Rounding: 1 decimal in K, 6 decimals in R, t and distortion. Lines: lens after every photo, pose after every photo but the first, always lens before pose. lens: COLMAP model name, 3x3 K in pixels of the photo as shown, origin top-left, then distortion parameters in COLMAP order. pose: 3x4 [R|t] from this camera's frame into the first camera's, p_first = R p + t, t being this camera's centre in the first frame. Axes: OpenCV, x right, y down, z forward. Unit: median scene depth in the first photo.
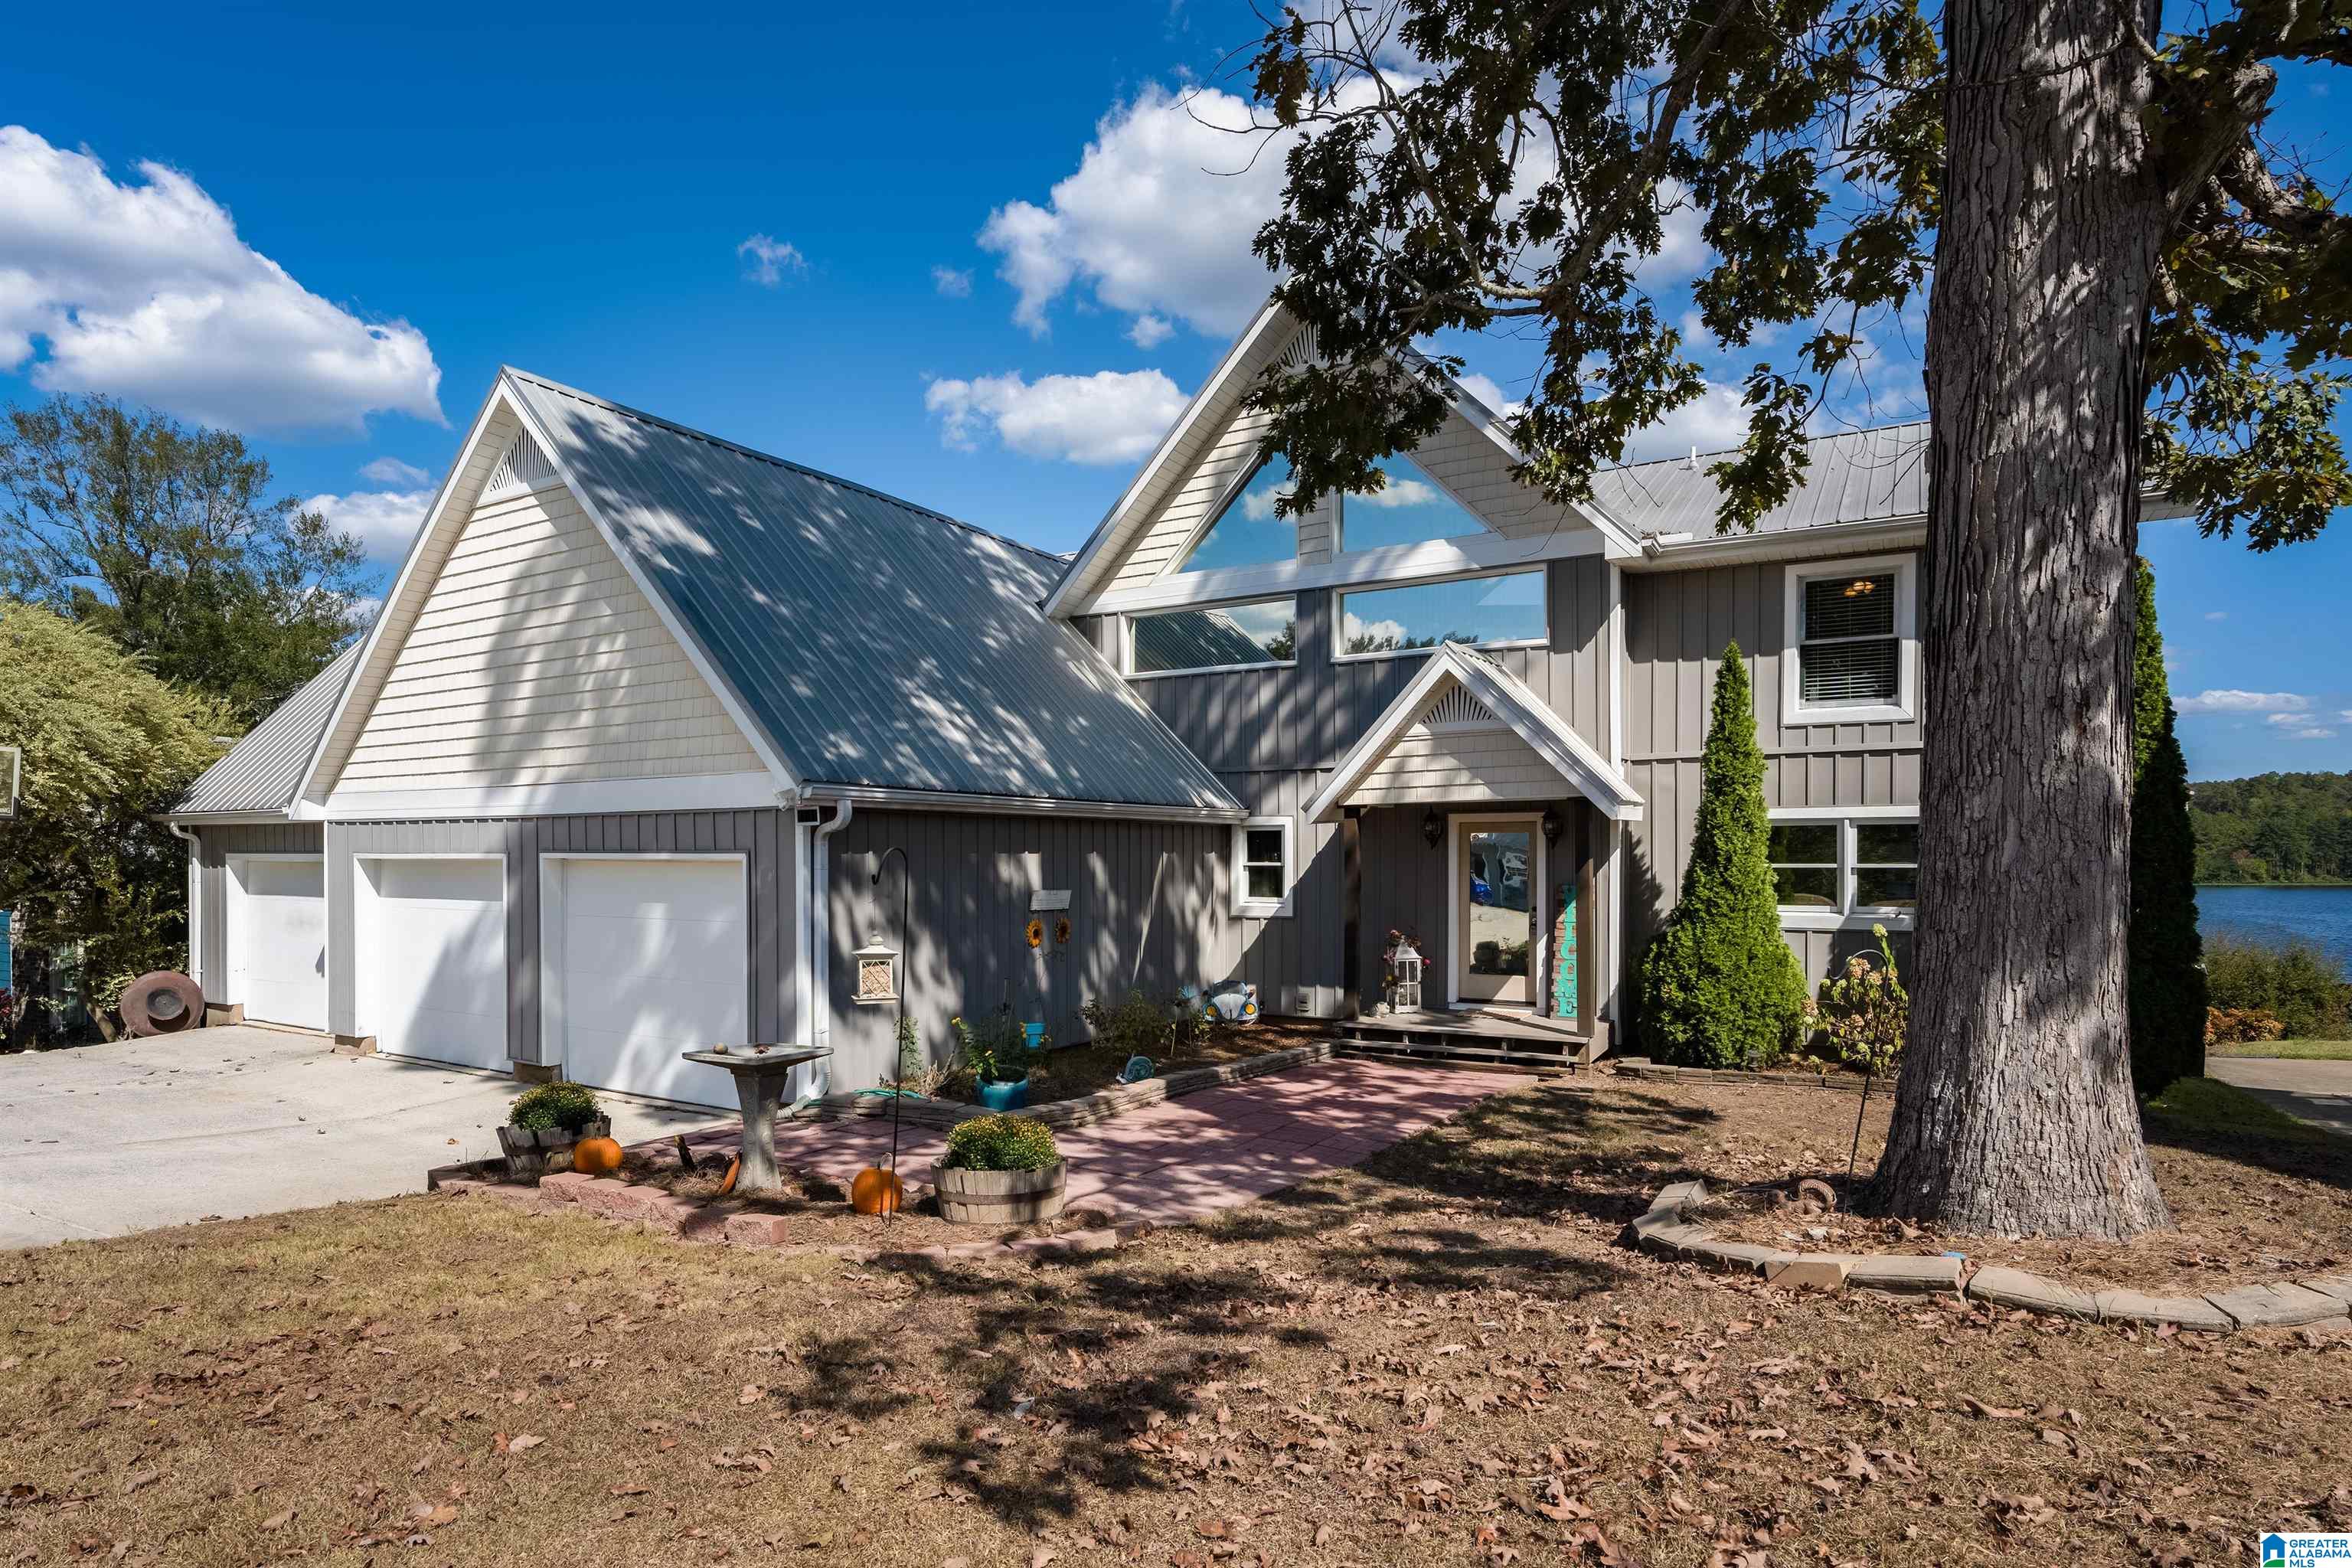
lens RADIAL K [[1207.4, 0, 1194.6], [0, 1207.4, 836.6], [0, 0, 1]] dist [-0.014331, 0.001918]
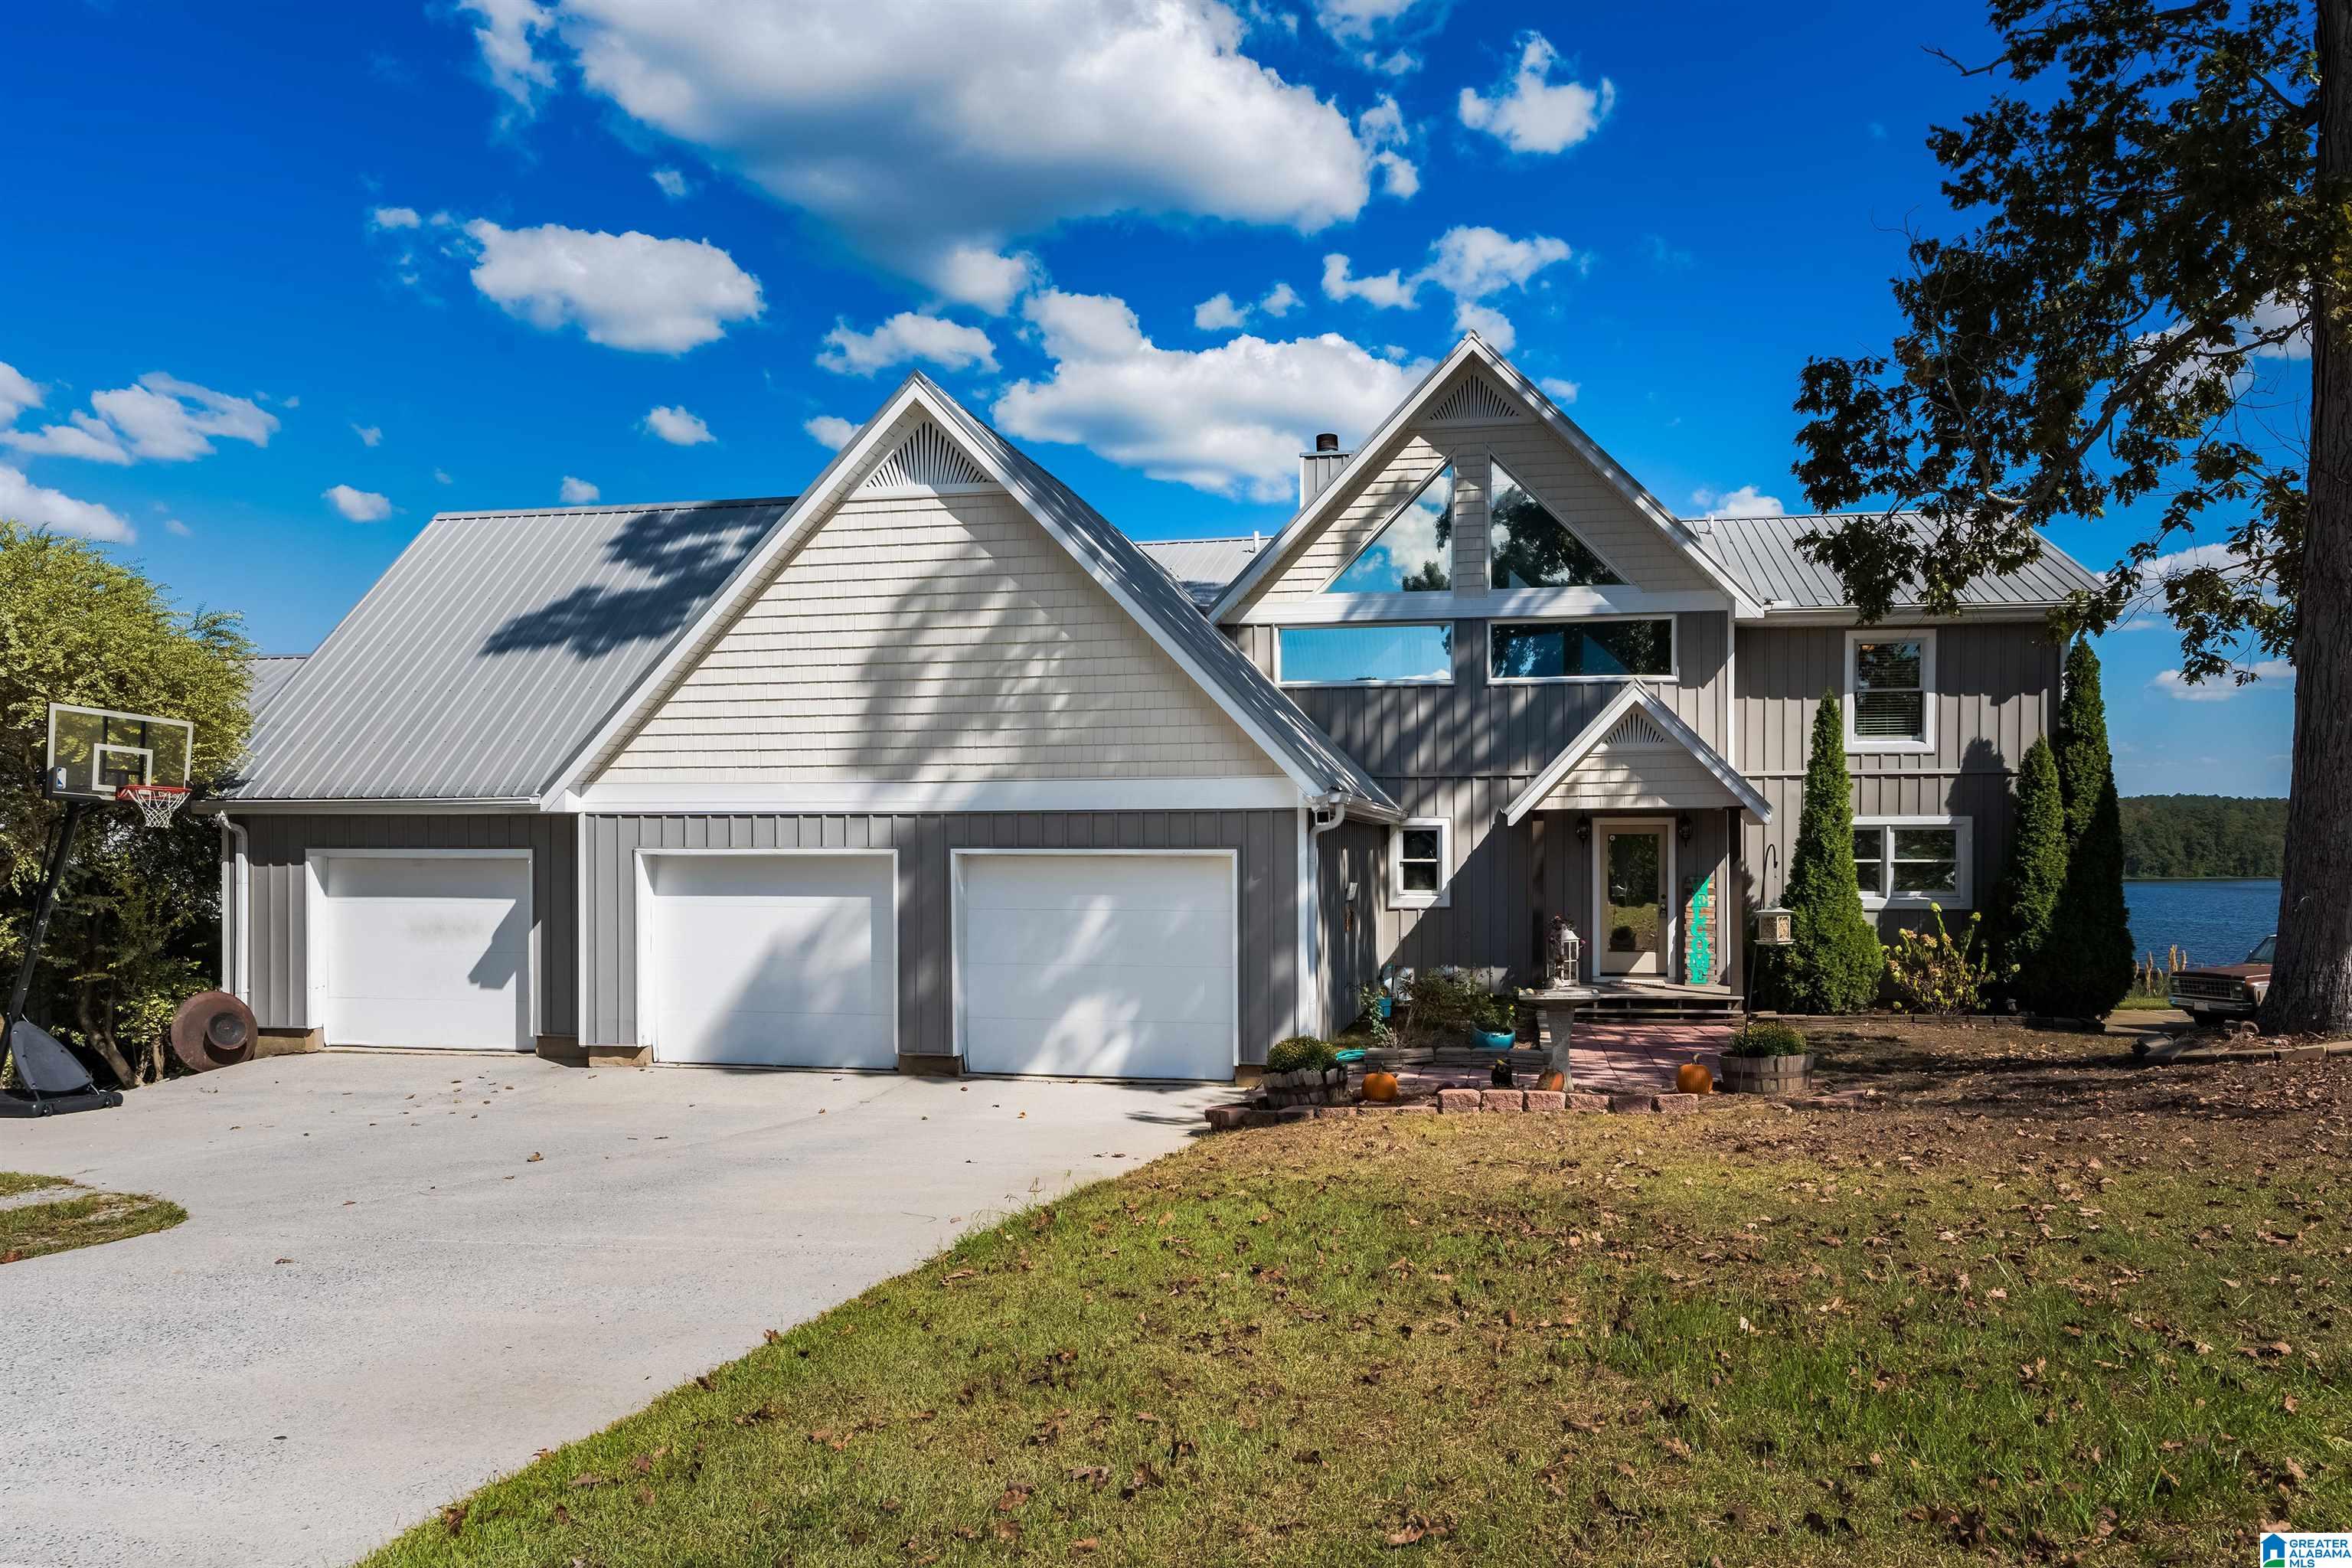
lens RADIAL K [[1468.3, 0, 1199.6], [0, 1468.3, 847.8], [0, 0, 1]] dist [0.020711, 0.002144]
pose [[0.932124, 0.003036, 0.362127, -0.733139], [-0.006594, 0.999941, 0.008591, 0.000833], [-0.362080, -0.010396, 0.932089, -0.230582]]
